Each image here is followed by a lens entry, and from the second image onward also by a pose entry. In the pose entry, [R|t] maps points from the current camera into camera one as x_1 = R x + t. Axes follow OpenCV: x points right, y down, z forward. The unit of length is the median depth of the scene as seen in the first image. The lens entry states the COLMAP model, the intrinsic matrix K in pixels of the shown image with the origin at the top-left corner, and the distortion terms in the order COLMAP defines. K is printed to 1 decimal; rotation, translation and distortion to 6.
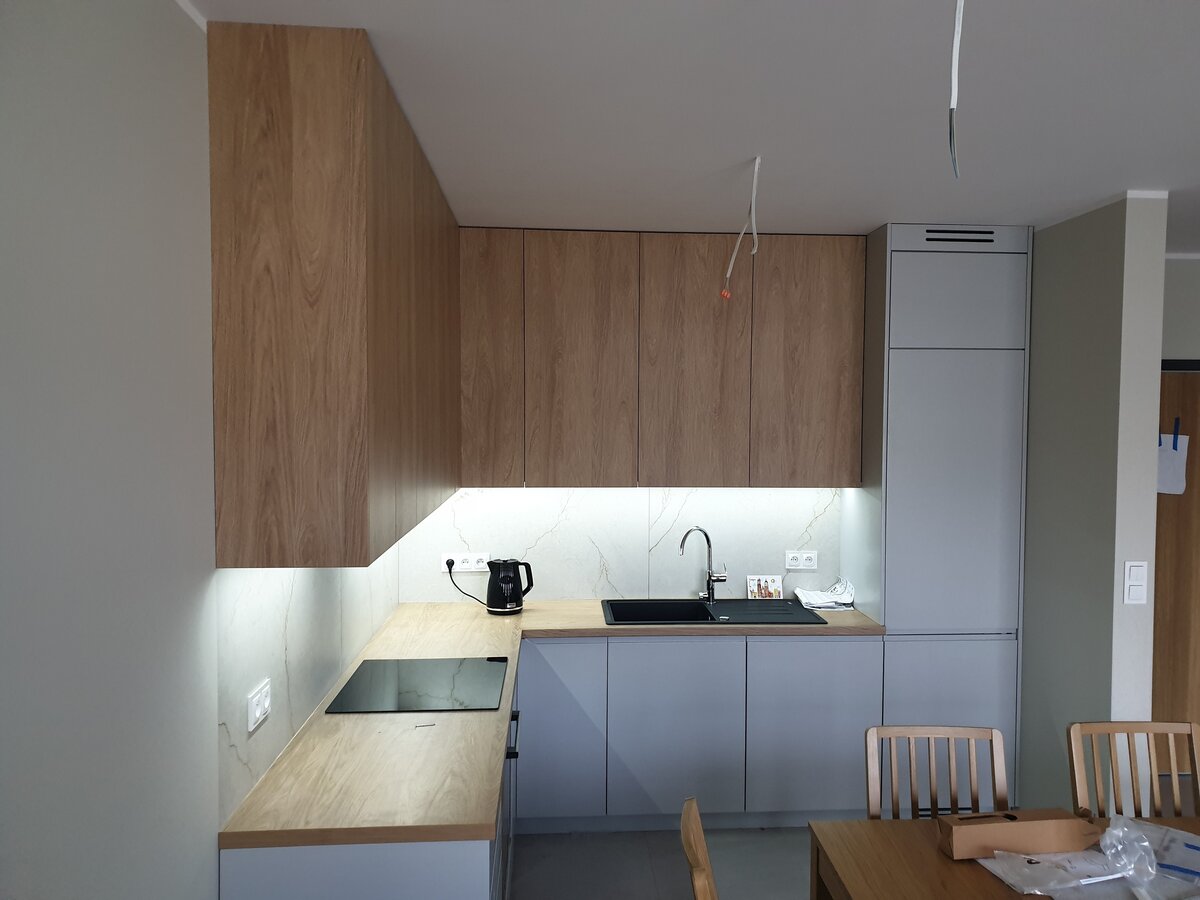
lens RADIAL K [[922.1, 0, 622.1], [0, 922.1, 450.4], [0, 0, 1]] dist [0.082552, -0.115176]
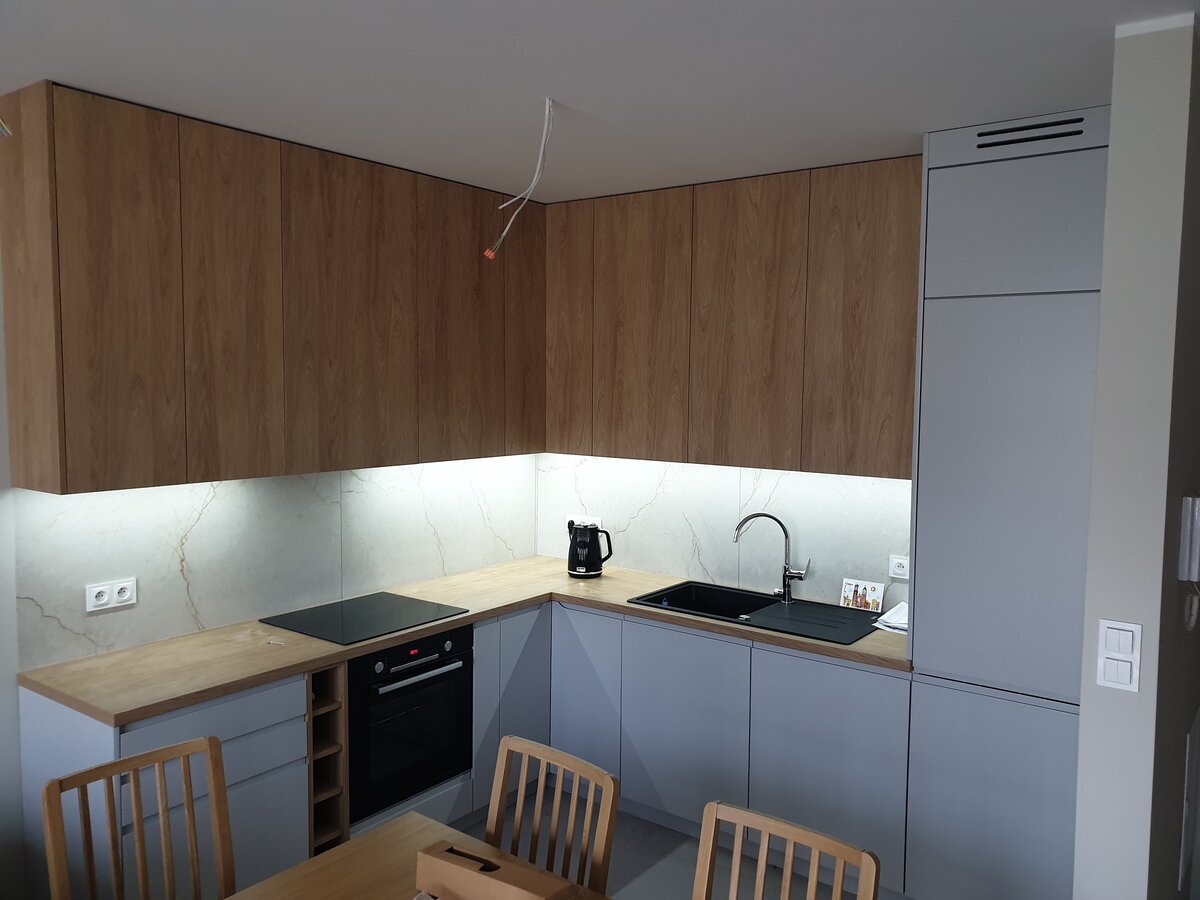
lens RADIAL K [[923.8, 0, 605.9], [0, 923.8, 444.1], [0, 0, 1]] dist [0.027320, 0.001601]
pose [[0.754070, 0.048788, -0.654979, 0.589361], [-0.034740, 0.998804, 0.034404, -0.008411], [0.655875, -0.003189, 0.754863, 0.256514]]
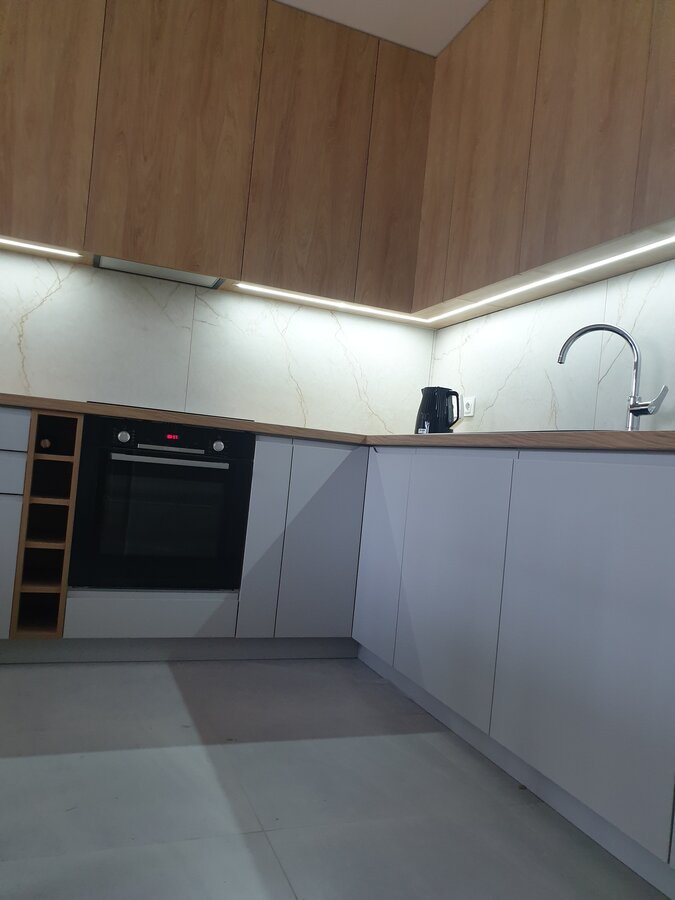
lens RADIAL K [[692.8, 0, 337.5], [0, 692.8, 450.0], [0, 0, 1]] dist [0.027320, 0.001601]
pose [[0.292335, 0.008777, -0.956276, 0.542414], [-0.134163, 0.990445, -0.031924, 0.231784], [0.946858, 0.137629, 0.290719, 0.749932]]
